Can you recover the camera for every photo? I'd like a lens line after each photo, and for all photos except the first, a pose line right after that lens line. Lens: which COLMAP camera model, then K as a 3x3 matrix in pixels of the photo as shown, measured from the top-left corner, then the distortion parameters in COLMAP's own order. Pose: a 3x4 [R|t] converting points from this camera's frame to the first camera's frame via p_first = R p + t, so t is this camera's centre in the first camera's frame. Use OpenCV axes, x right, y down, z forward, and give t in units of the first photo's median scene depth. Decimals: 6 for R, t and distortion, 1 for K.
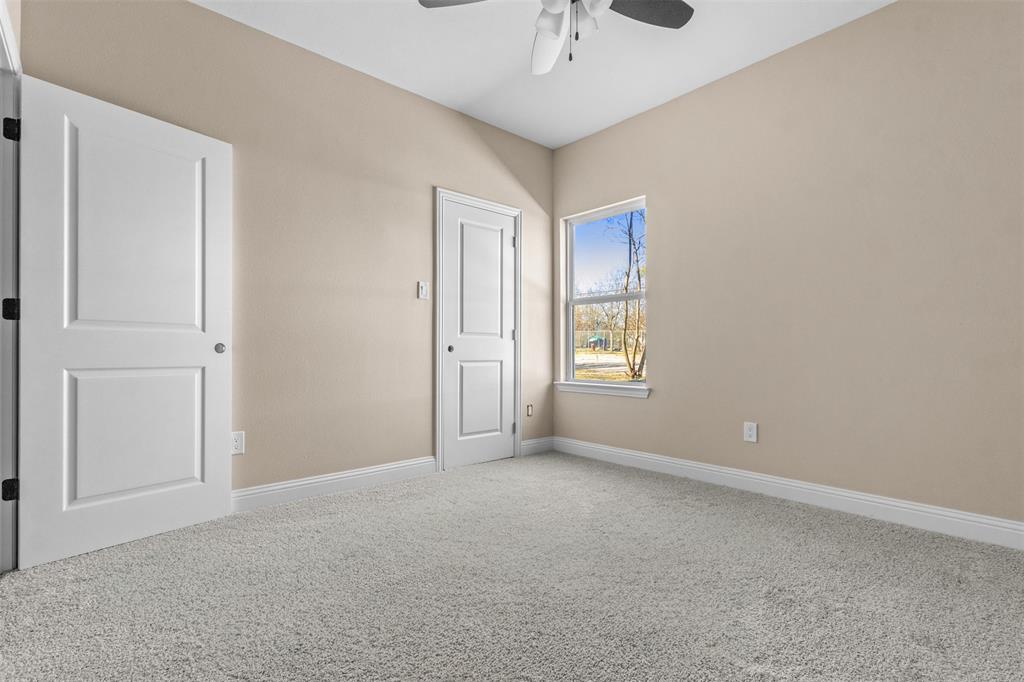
lens RADIAL K [[475.7, 0, 512.2], [0, 475.7, 348.8], [0, 0, 1]] dist [0.005688, -0.000134]
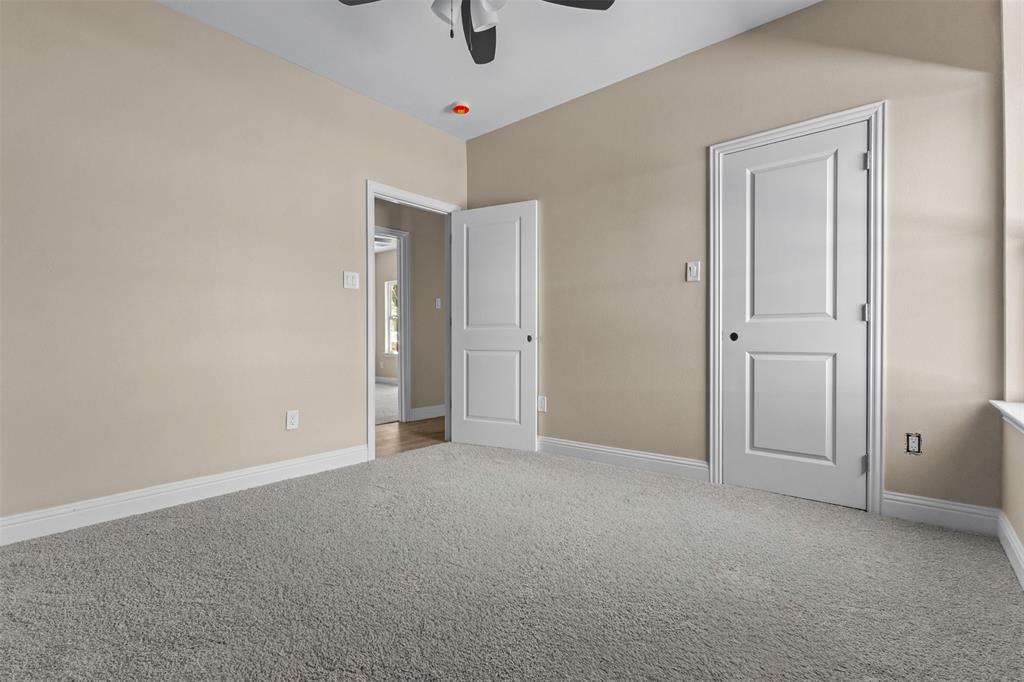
lens RADIAL K [[475.7, 0, 512.5], [0, 475.7, 340.1], [0, 0, 1]] dist [0.005688, -0.000134]
pose [[0.144008, -0.001515, -0.989575, 0.638507], [0.009956, 0.999950, -0.000082, 0.001940], [0.989526, -0.009840, 0.144016, 0.534061]]
